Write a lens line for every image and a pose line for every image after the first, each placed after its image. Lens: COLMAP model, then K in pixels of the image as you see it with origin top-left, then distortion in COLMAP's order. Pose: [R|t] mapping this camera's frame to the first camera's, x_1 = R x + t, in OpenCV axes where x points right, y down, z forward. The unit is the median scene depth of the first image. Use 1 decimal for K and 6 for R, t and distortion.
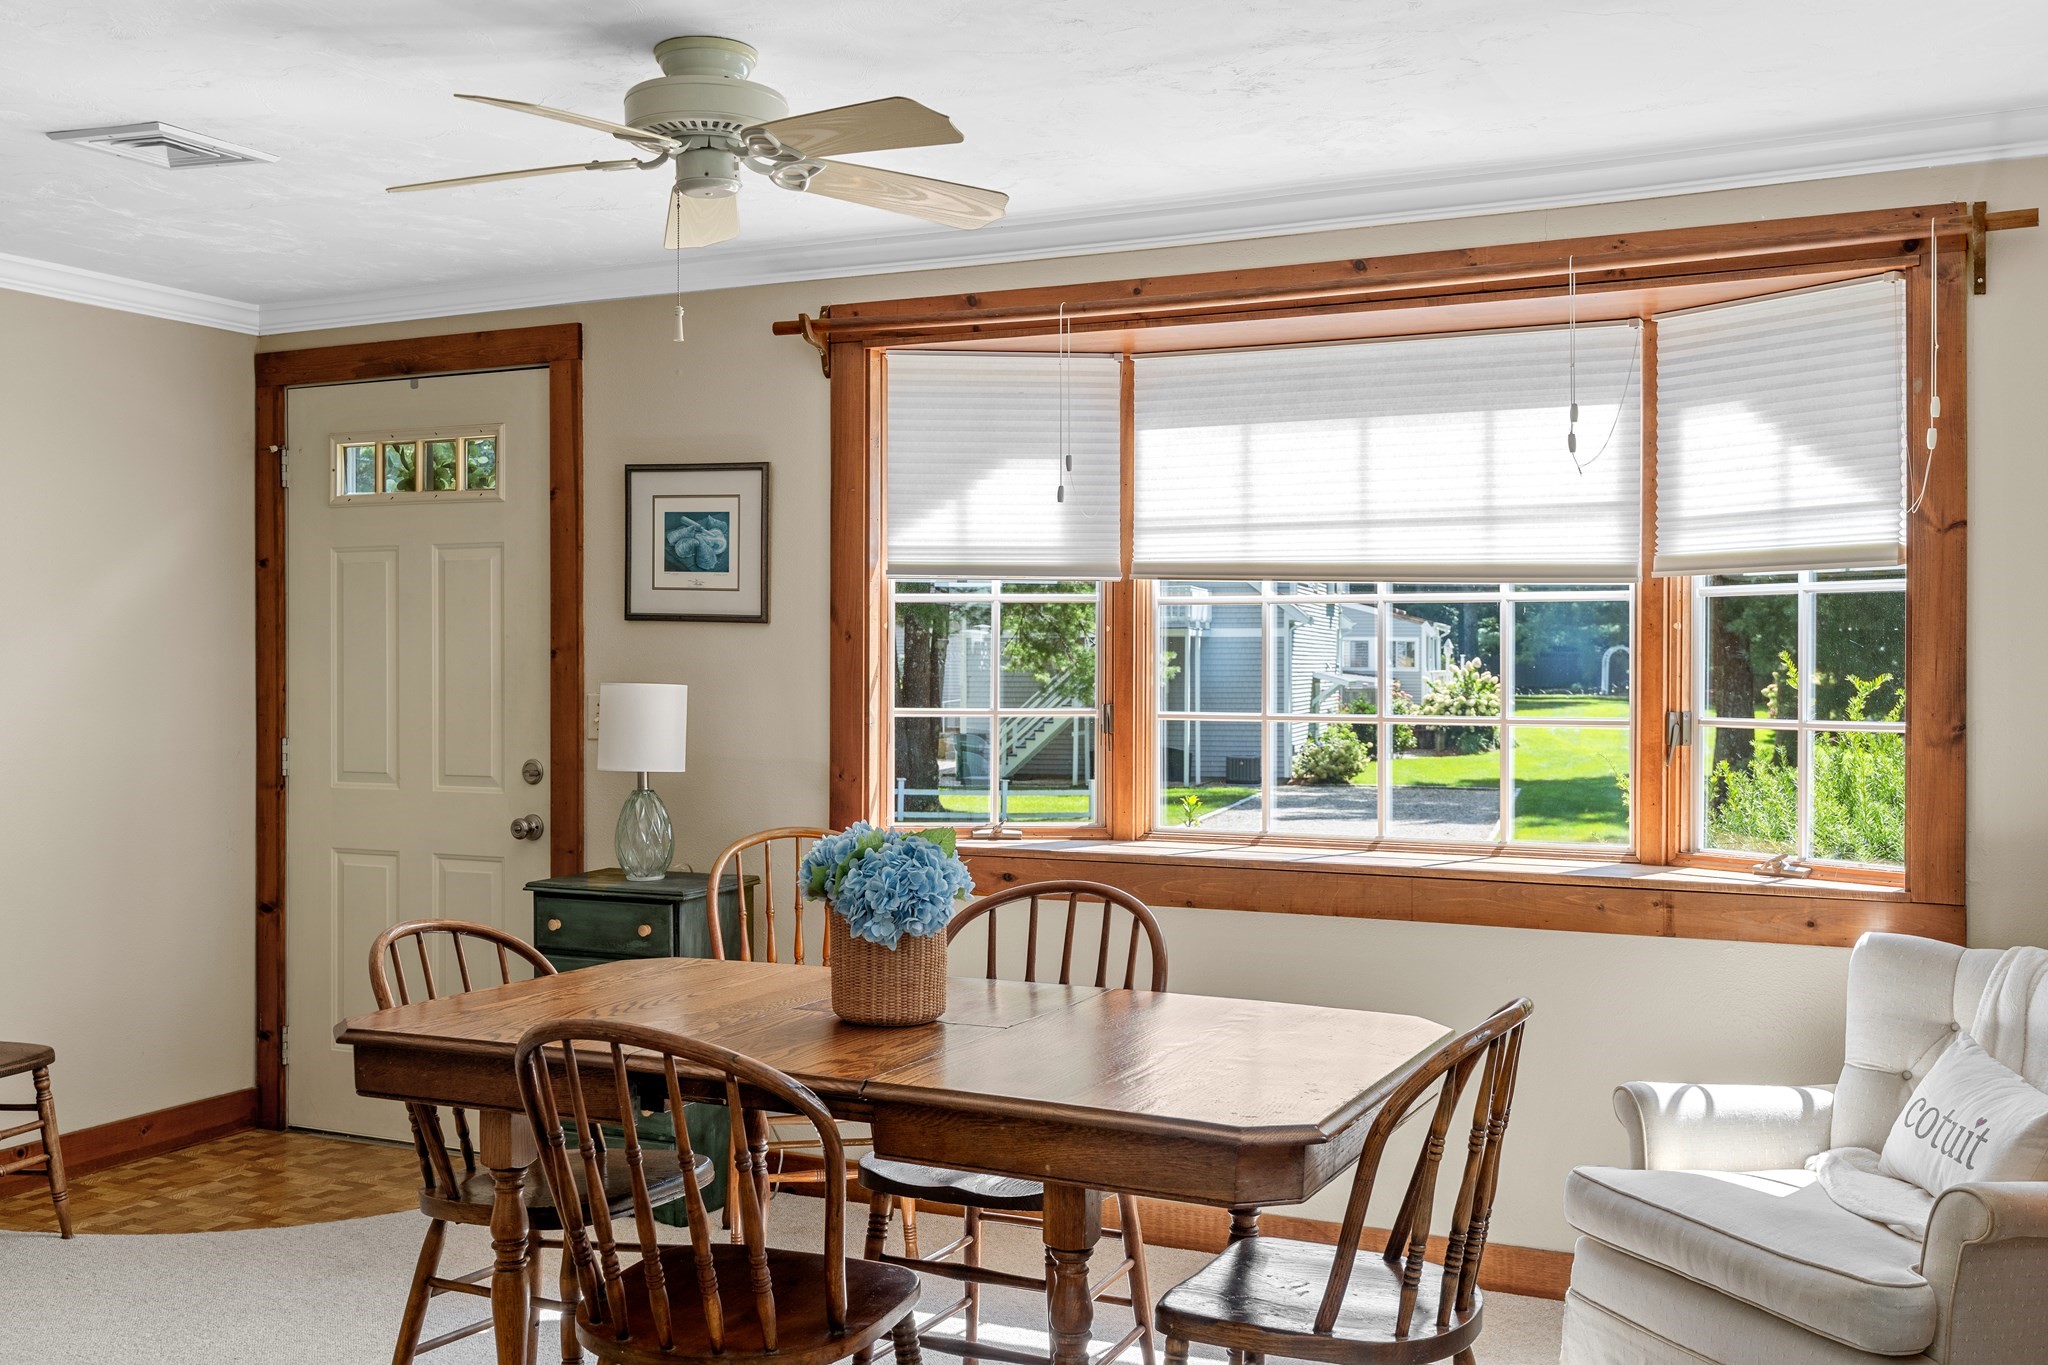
lens RADIAL K [[2025.2, 0, 1010.6], [0, 2025.2, 677.9], [0, 0, 1]] dist [0.009084, 0.000000]
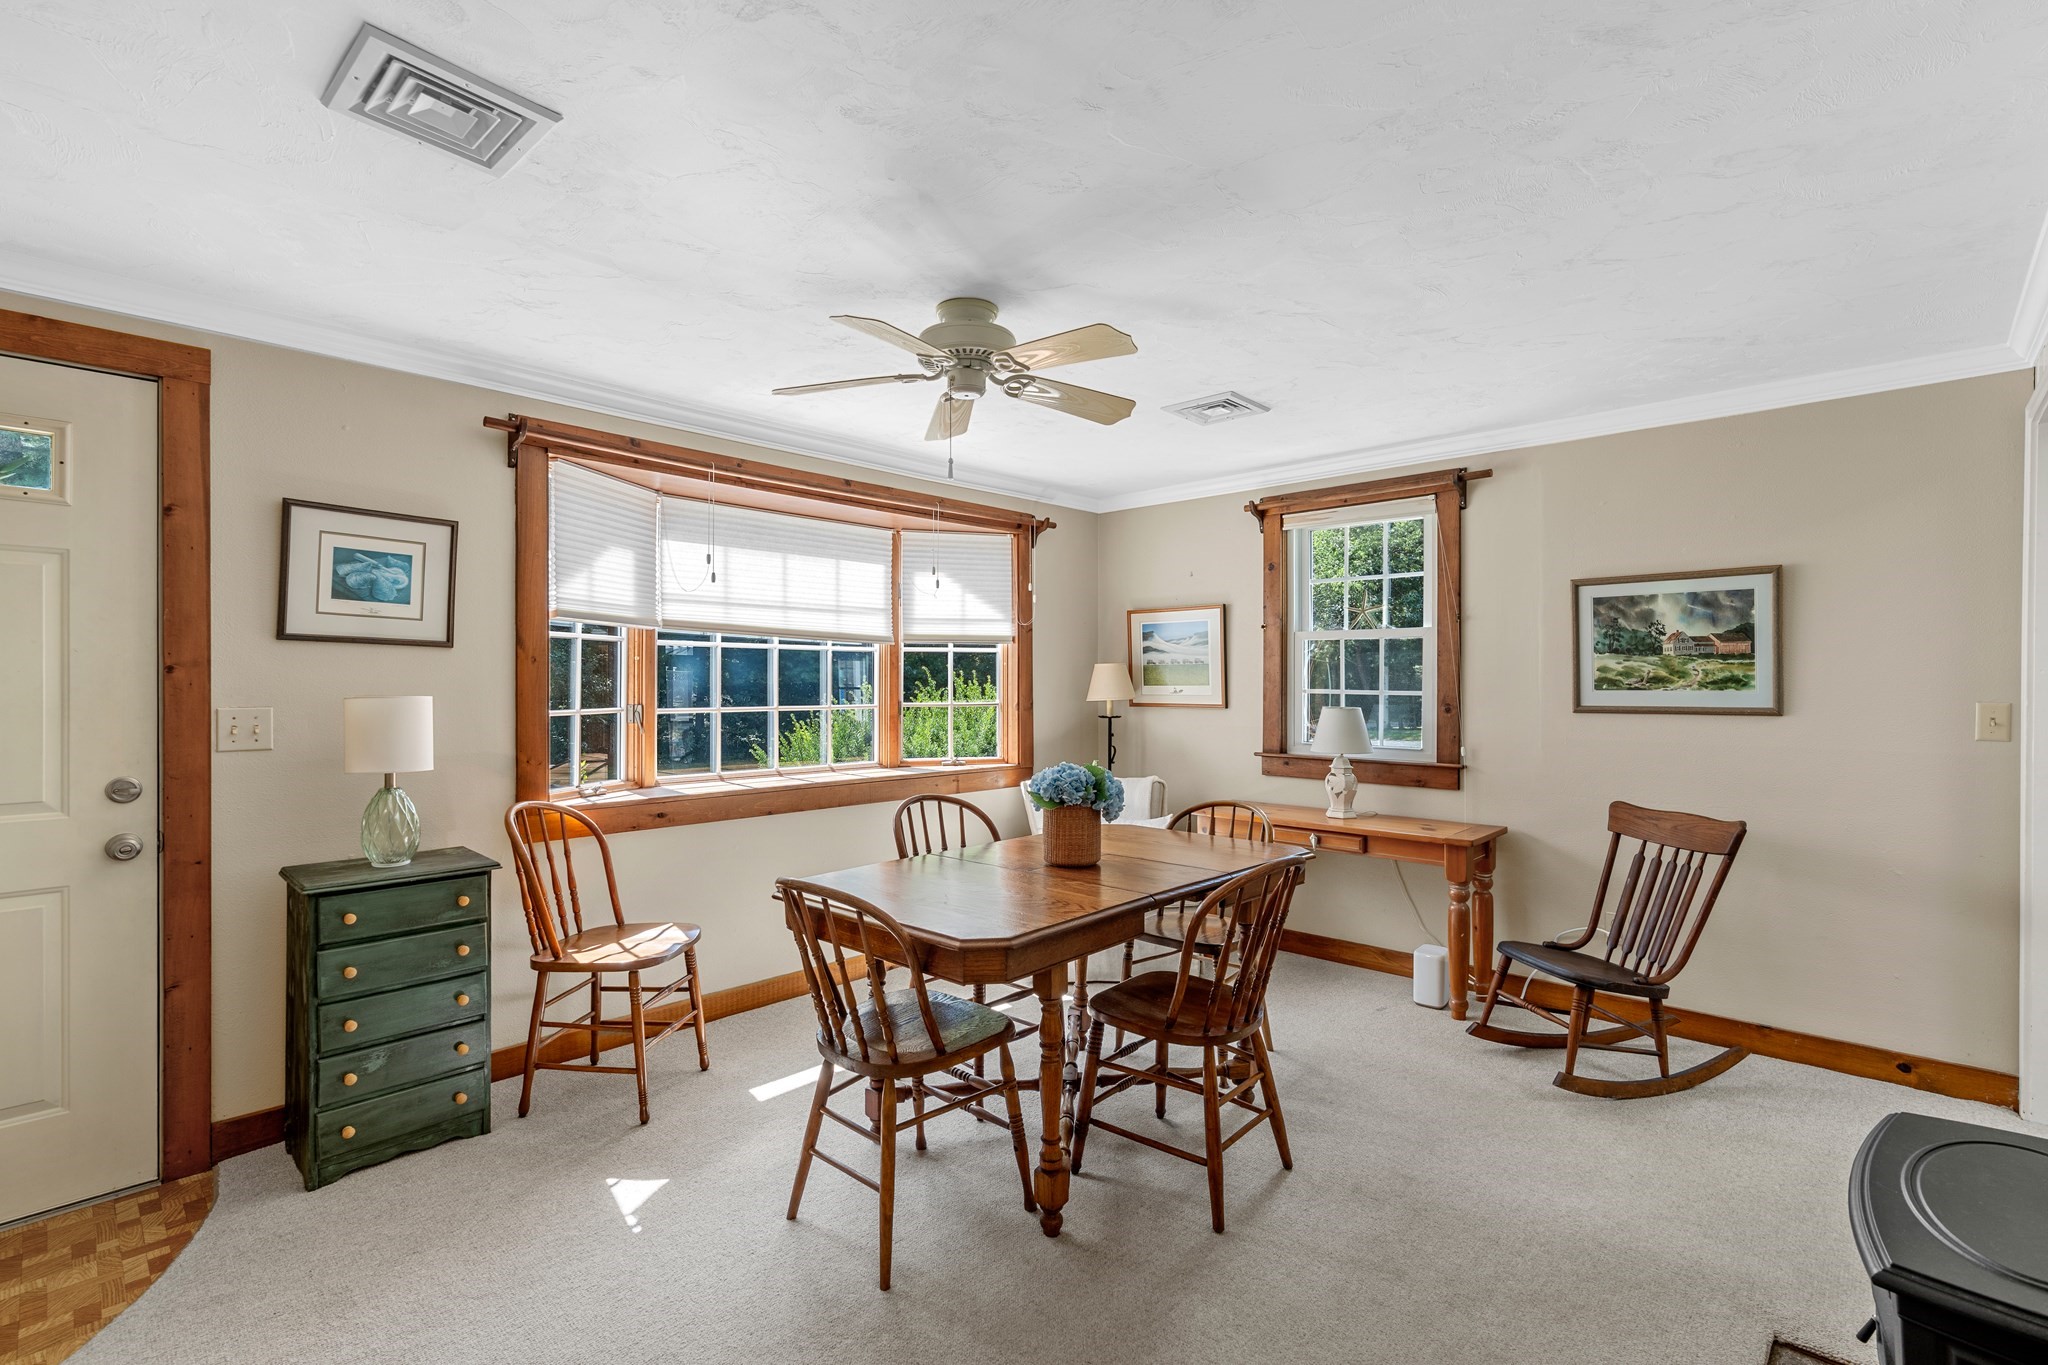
lens RADIAL K [[929.9, 0, 1024.4], [0, 929.9, 679.5], [0, 0, 1]] dist [-0.007765, 0.003076]
pose [[0.291521, 0.002073, 0.956562, -0.621399], [0.008750, 0.999950, -0.004834, -0.001054], [-0.956524, 0.009779, 0.291489, 0.529855]]
